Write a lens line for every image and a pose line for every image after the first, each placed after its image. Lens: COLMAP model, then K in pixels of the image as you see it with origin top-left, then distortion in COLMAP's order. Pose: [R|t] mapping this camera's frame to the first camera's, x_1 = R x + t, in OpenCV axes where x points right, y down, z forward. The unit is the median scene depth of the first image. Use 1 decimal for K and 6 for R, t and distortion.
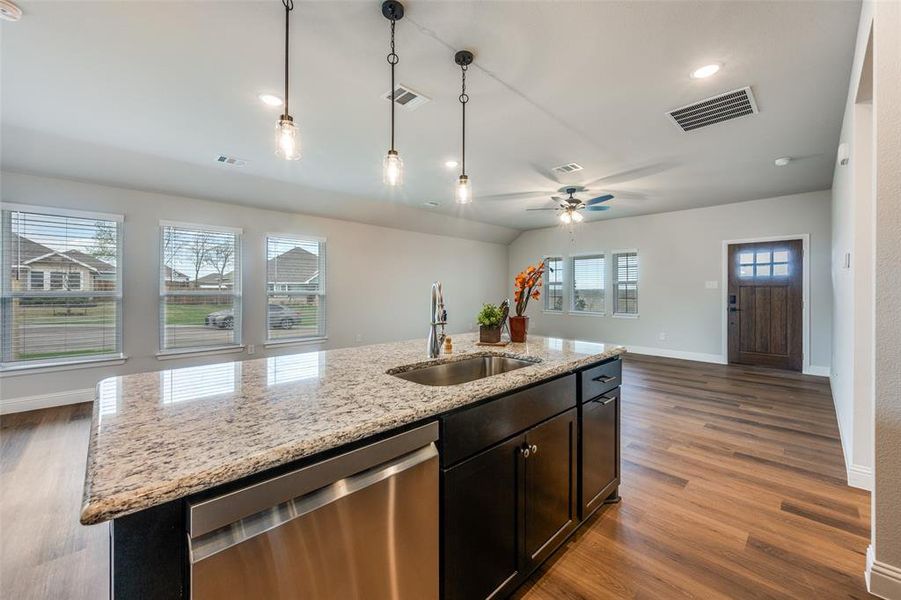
lens RADIAL K [[355.1, 0, 455.6], [0, 355.1, 289.6], [0, 0, 1]] dist [0.003264, 0.000436]
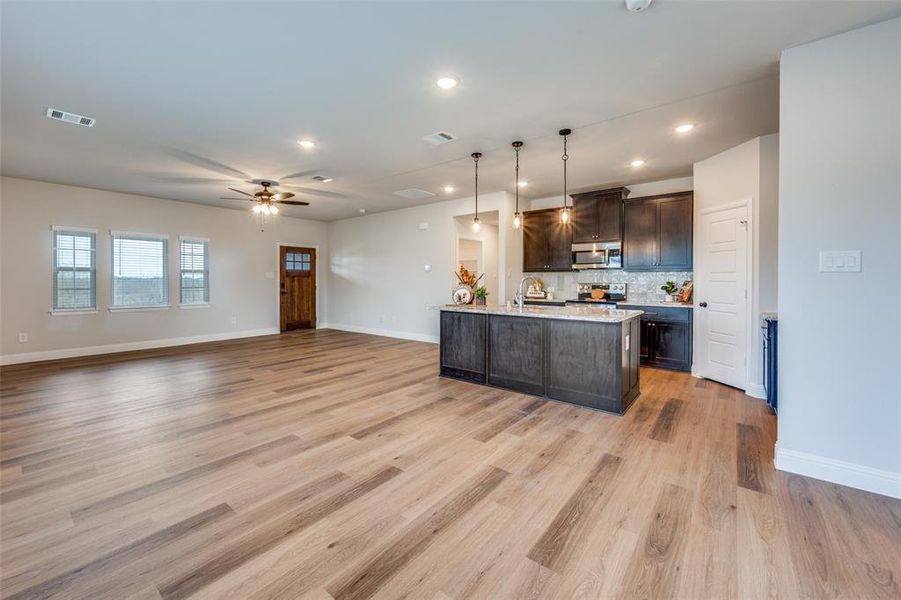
lens RADIAL K [[359.6, 0, 453.4], [0, 359.6, 282.6], [0, 0, 1]] dist [0.015481, 0.000655]
pose [[-0.128105, -0.009130, 0.991719, -0.780508], [-0.004752, 0.999952, 0.008592, -0.000283], [-0.991749, -0.003612, -0.128142, 0.573198]]
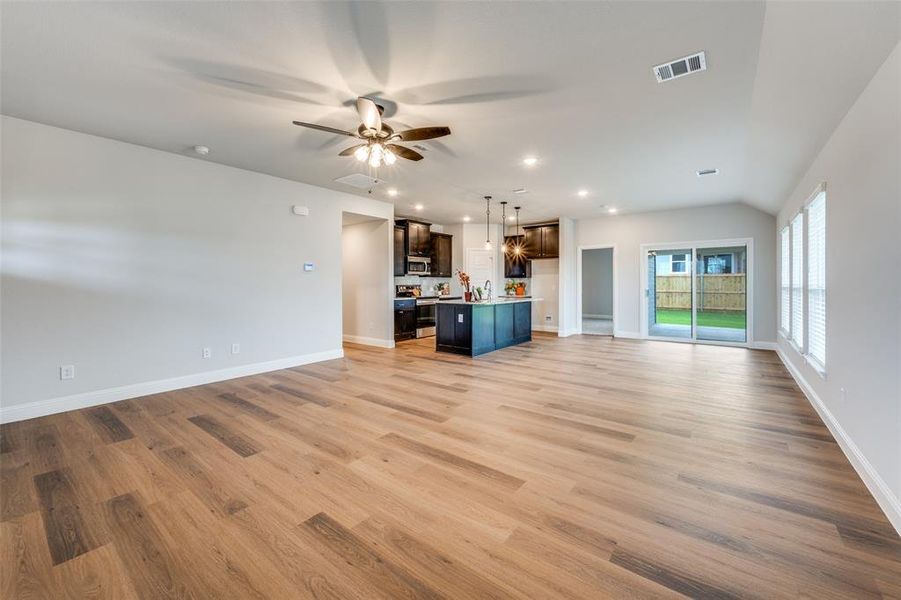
lens RADIAL K [[359.6, 0, 453.4], [0, 359.6, 282.6], [0, 0, 1]] dist [0.015481, 0.000655]
pose [[-0.990559, -0.001876, -0.137072, 0.278174], [-0.001391, 0.999992, -0.003634, 0.005133], [0.137077, -0.003409, -0.990554, 1.562235]]
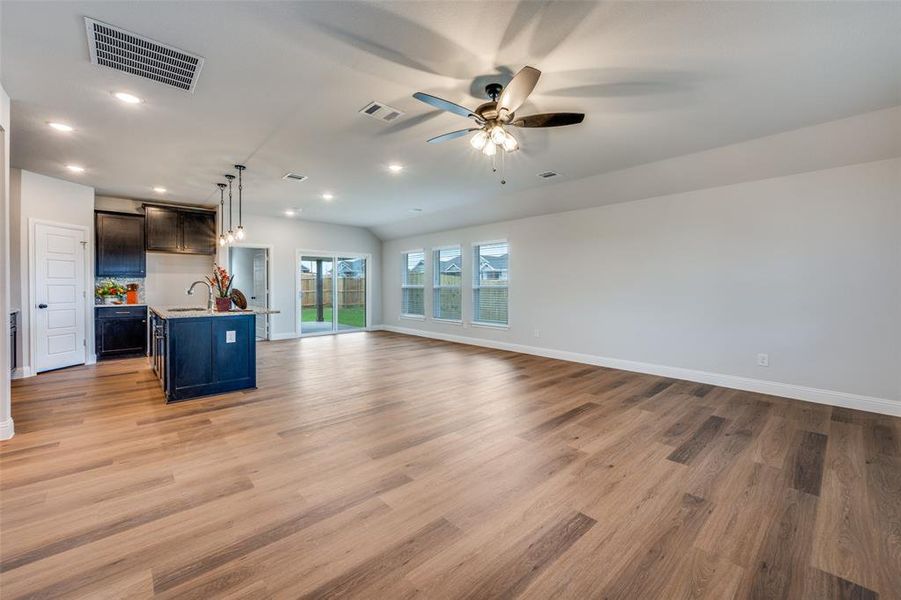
lens RADIAL K [[359.6, 0, 453.4], [0, 359.6, 282.6], [0, 0, 1]] dist [0.015481, 0.000655]
pose [[-0.027383, -0.011221, -0.999562, 0.829181], [0.005281, 0.999921, -0.011370, 0.011421], [0.999611, -0.005590, -0.027321, 0.930786]]
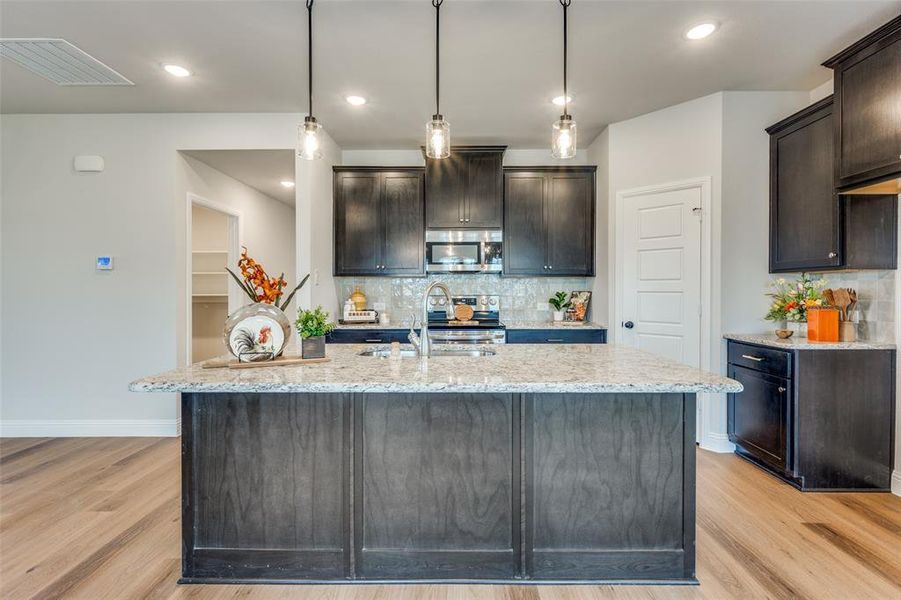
lens RADIAL K [[417.3, 0, 452.9], [0, 417.3, 294.1], [0, 0, 1]] dist [-0.000349, 0.000025]
pose [[-0.710980, -0.007187, 0.703175, -0.304767], [-0.001767, 0.999963, 0.008435, -0.000262], [-0.703210, 0.004755, -0.710967, 0.577320]]
